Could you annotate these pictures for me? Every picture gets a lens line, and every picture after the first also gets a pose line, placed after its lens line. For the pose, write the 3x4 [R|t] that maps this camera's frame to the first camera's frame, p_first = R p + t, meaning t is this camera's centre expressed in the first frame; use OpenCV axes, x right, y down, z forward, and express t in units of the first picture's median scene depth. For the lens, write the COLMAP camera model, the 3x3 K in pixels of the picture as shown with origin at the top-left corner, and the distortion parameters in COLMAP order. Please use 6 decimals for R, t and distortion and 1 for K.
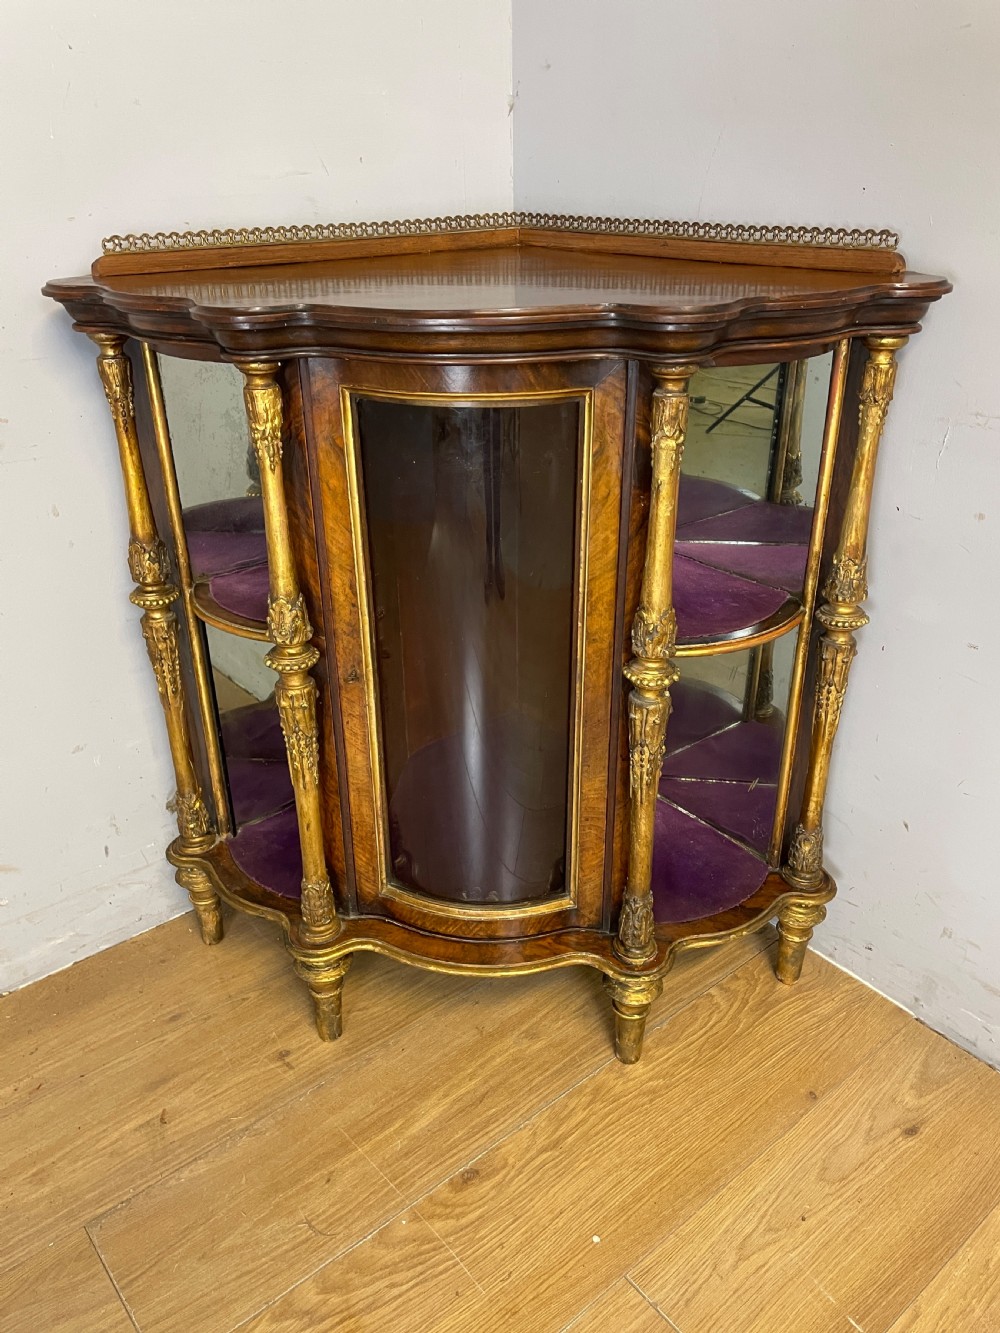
lens RADIAL K [[1014.2, 0, 501.8], [0, 1014.2, 658.0], [0, 0, 1]] dist [0.092997, -0.120824]
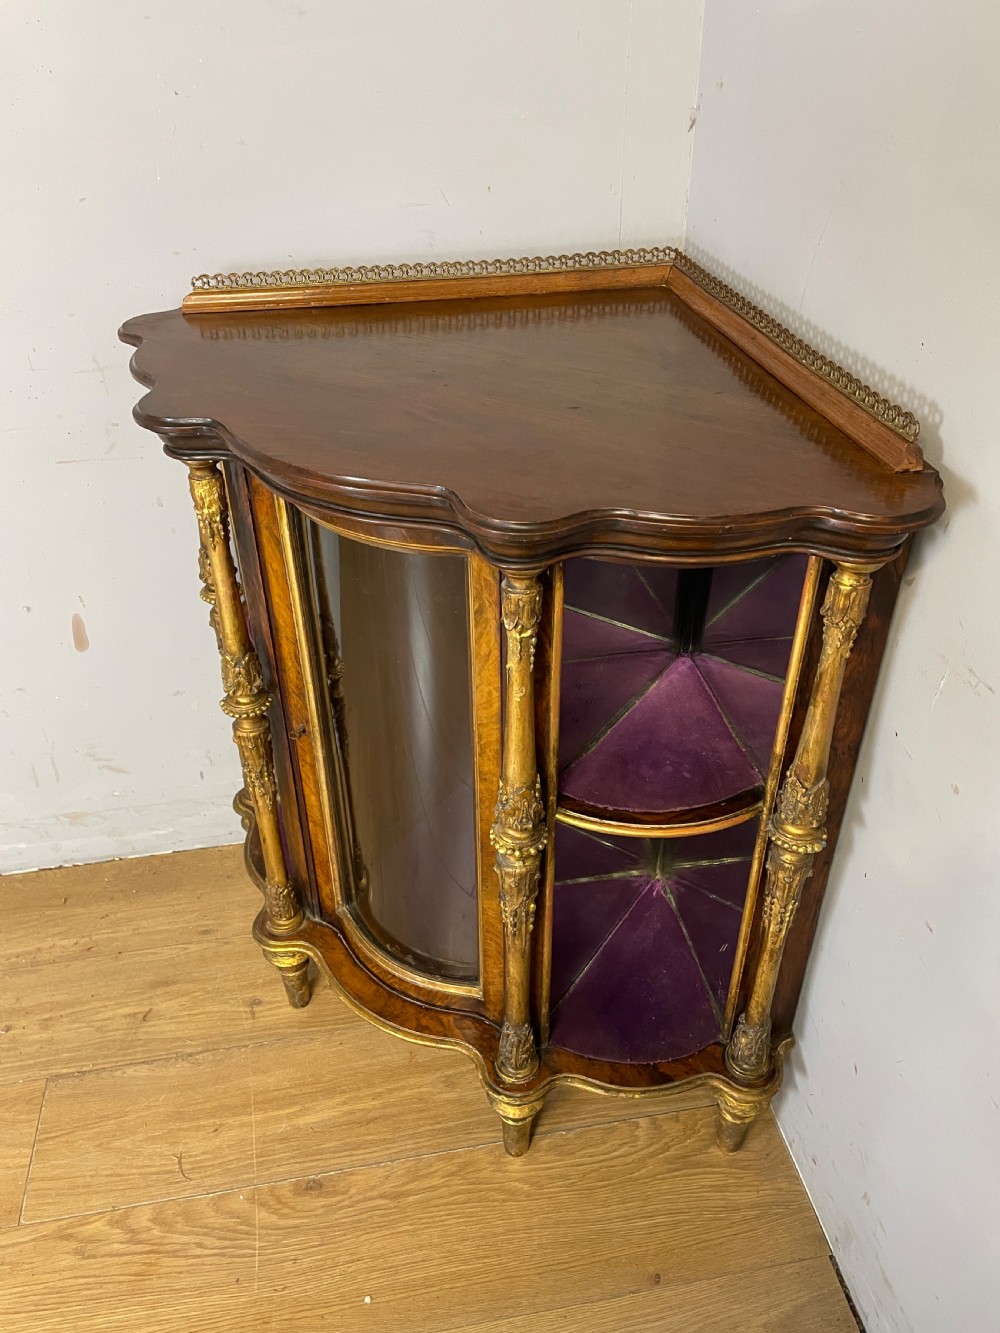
lens RADIAL K [[1014.2, 0, 494.0], [0, 1014.2, 665.2], [0, 0, 1]] dist [0.092997, -0.120824]
pose [[0.870185, 0.279443, -0.405820, 0.415214], [-0.214049, 0.956238, 0.199477, -0.285354], [0.443803, -0.086716, 0.891919, 0.138388]]
